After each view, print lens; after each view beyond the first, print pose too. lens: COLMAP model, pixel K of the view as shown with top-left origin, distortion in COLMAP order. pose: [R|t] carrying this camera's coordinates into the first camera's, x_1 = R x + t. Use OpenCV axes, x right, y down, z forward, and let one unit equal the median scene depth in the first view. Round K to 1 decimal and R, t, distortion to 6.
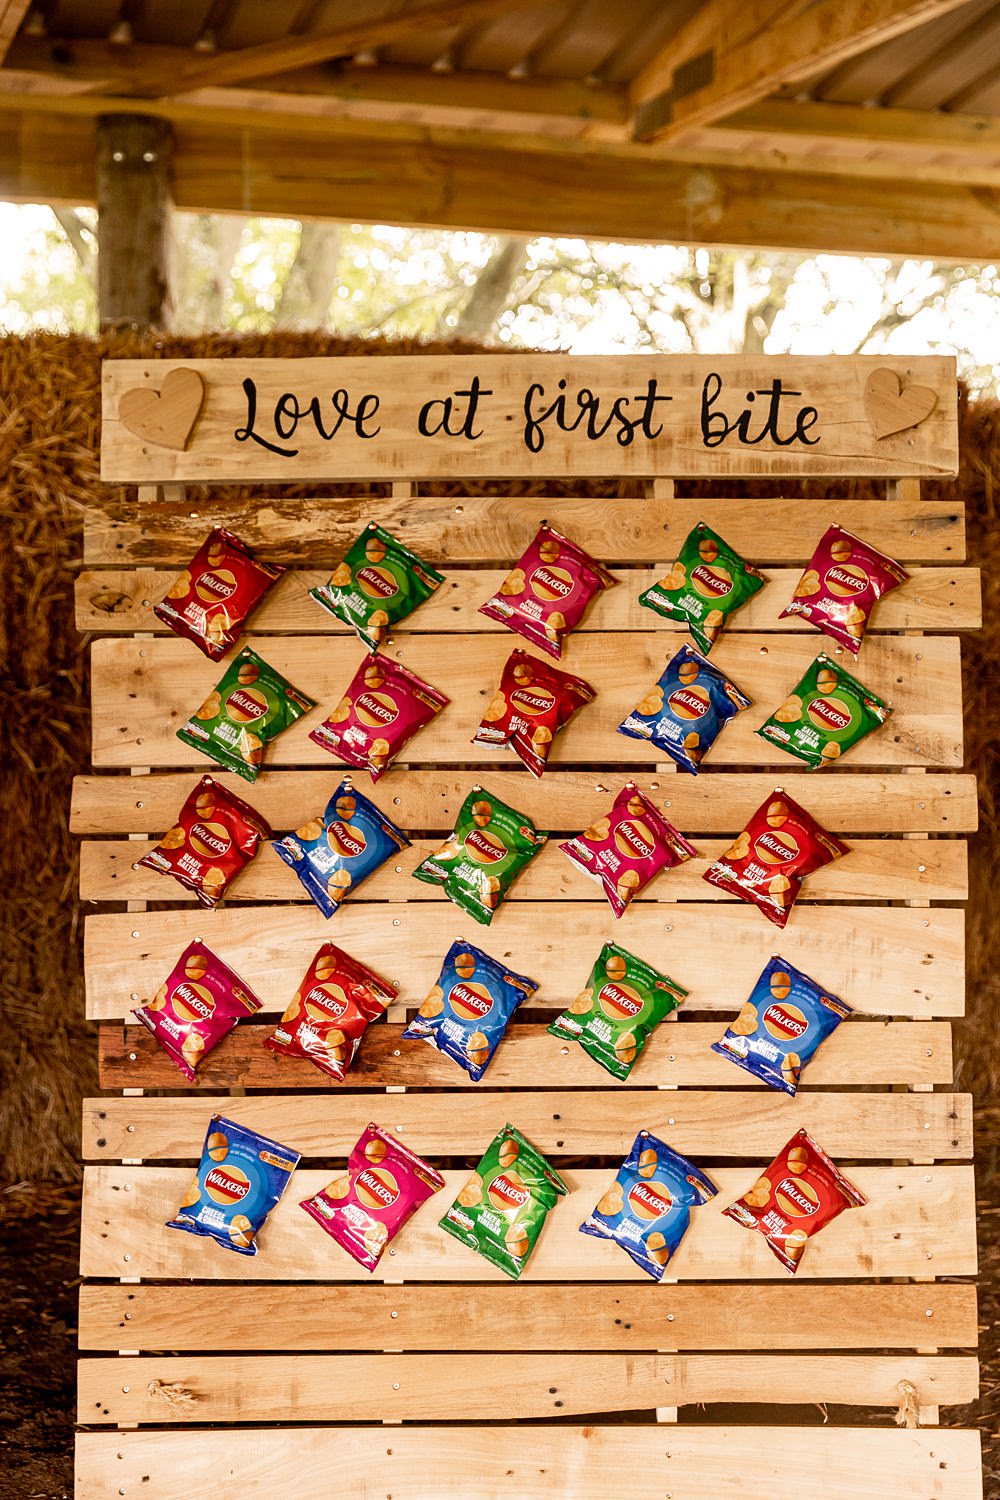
lens RADIAL K [[2212.0, 0, 499.9], [0, 2212.0, 748.0], [0, 0, 1]] dist [-0.004748, 0.000000]
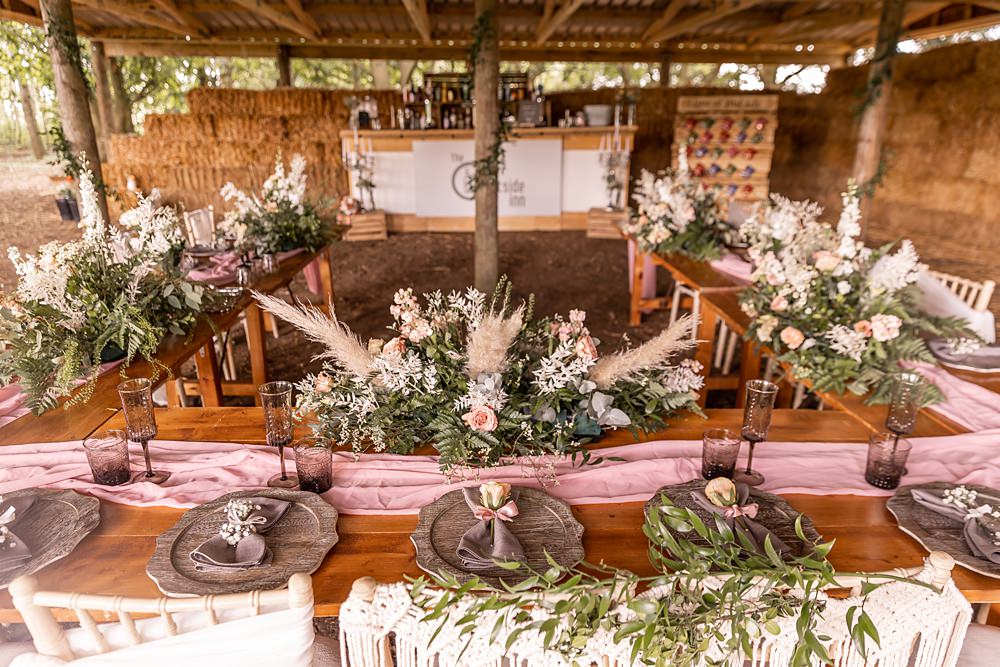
lens RADIAL K [[665.6, 0, 499.3], [0, 665.6, 340.6], [0, 0, 1]] dist [0.009367, 0.010195]
pose [[0.962502, 0.087720, -0.256701, -0.098808], [-0.022446, 0.968784, 0.246890, 0.139974], [0.270345, -0.231870, 0.934425, -2.079551]]
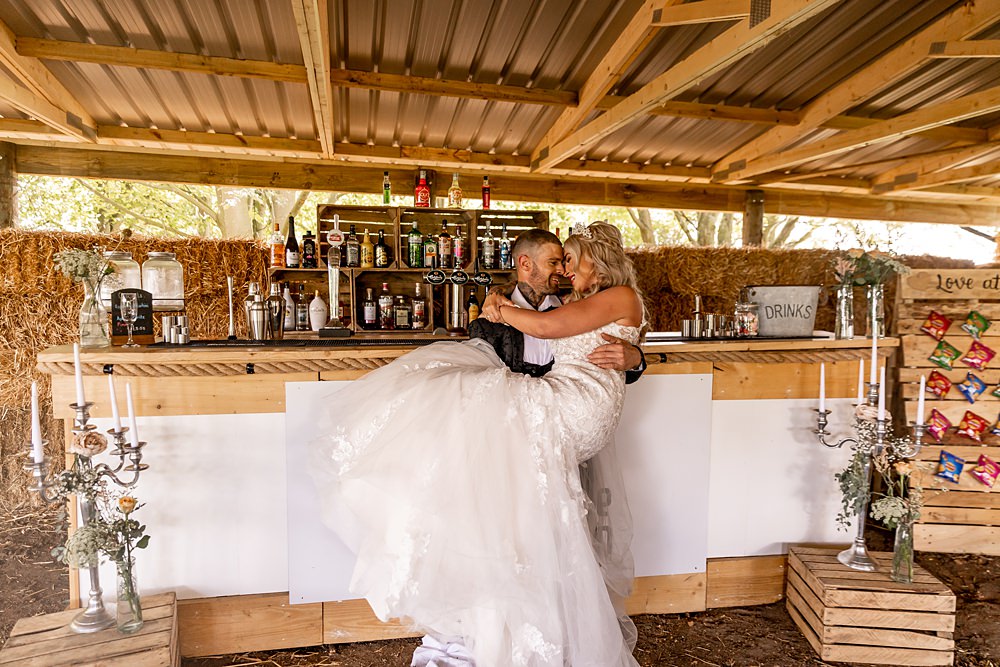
lens RADIAL K [[665.6, 0, 507.0], [0, 665.6, 331.6], [0, 0, 1]] dist [0.009367, 0.010195]
pose [[0.995903, 0.021923, -0.087729, -0.824526], [-0.022808, 0.999698, -0.009105, -0.028354], [0.087503, 0.011069, 0.996103, -0.337424]]
